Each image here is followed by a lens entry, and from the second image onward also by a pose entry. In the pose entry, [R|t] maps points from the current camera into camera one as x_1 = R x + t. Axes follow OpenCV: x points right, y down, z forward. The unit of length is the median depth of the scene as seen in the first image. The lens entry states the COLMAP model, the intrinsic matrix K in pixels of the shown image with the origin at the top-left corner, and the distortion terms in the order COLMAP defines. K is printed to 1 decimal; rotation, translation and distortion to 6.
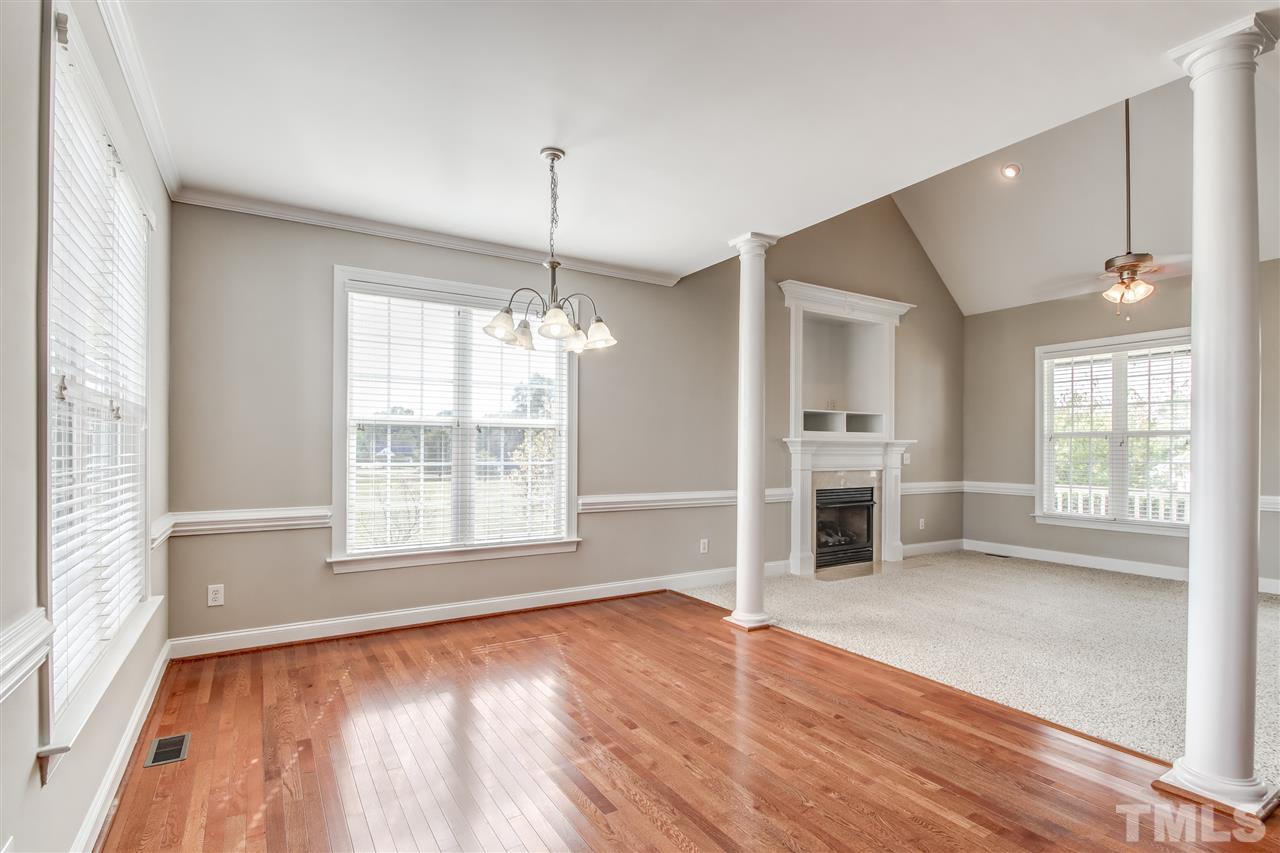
lens RADIAL K [[615.0, 0, 648.8], [0, 615.0, 445.0], [0, 0, 1]] dist [0.004739, -0.010001]
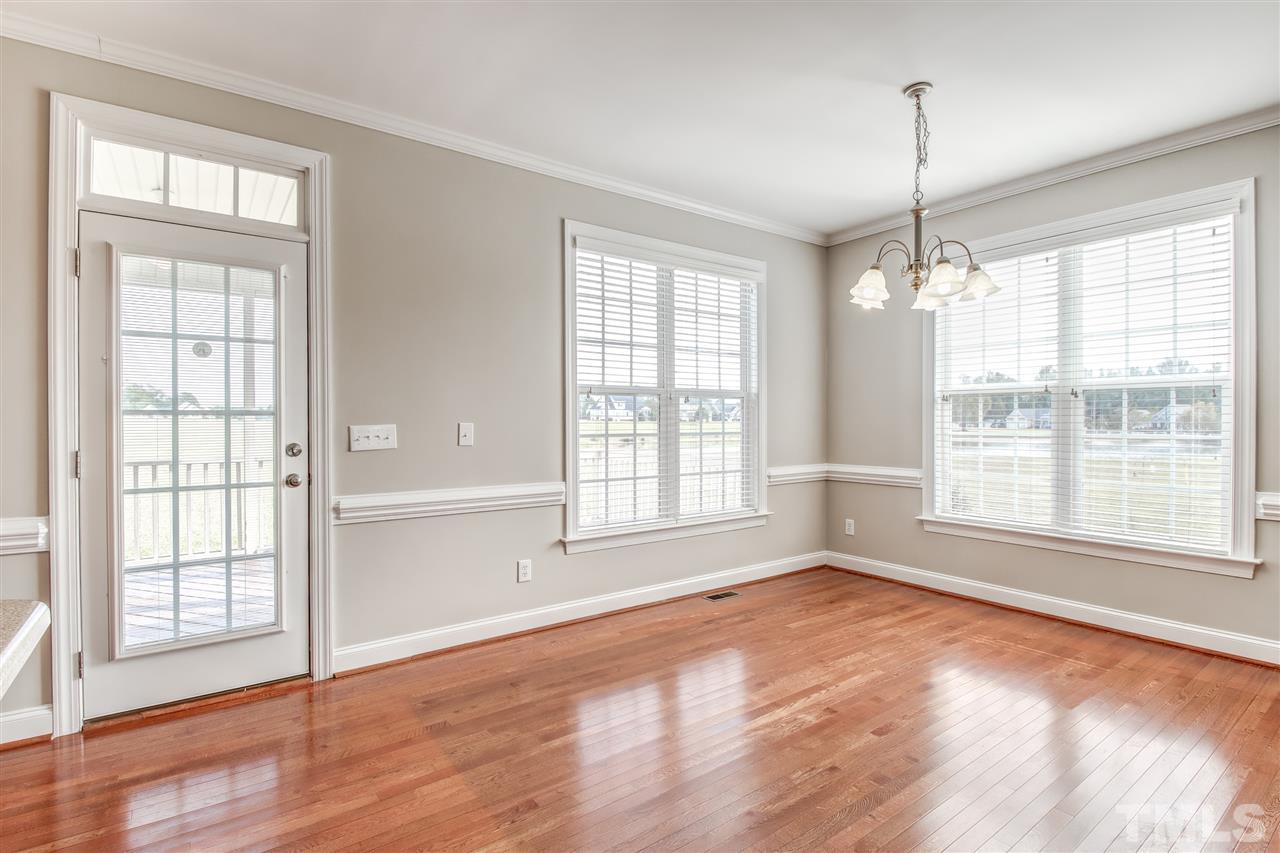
lens RADIAL K [[615.0, 0, 638.6], [0, 615.0, 424.4], [0, 0, 1]] dist [0.004739, -0.010001]
pose [[0.070317, 0.004300, -0.997515, 0.359954], [0.011043, 0.999926, 0.005089, 0.004020], [0.997464, -0.011374, 0.070264, 0.262887]]
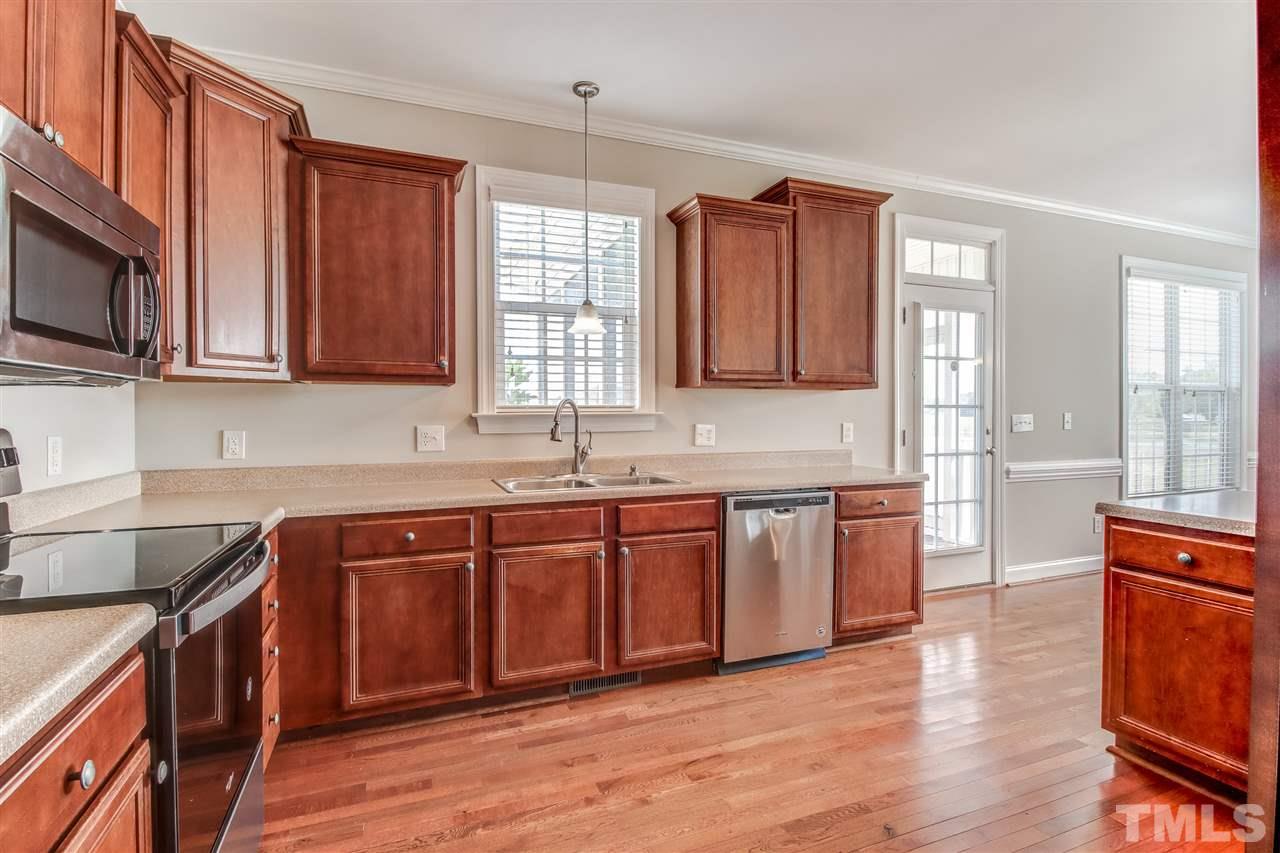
lens RADIAL K [[615.0, 0, 648.7], [0, 615.0, 421.5], [0, 0, 1]] dist [0.004739, -0.010001]
pose [[-0.185843, 0.012278, -0.982503, 0.623502], [0.012246, 0.999873, 0.010179, 0.000361], [0.982503, -0.010140, -0.185970, -0.198128]]
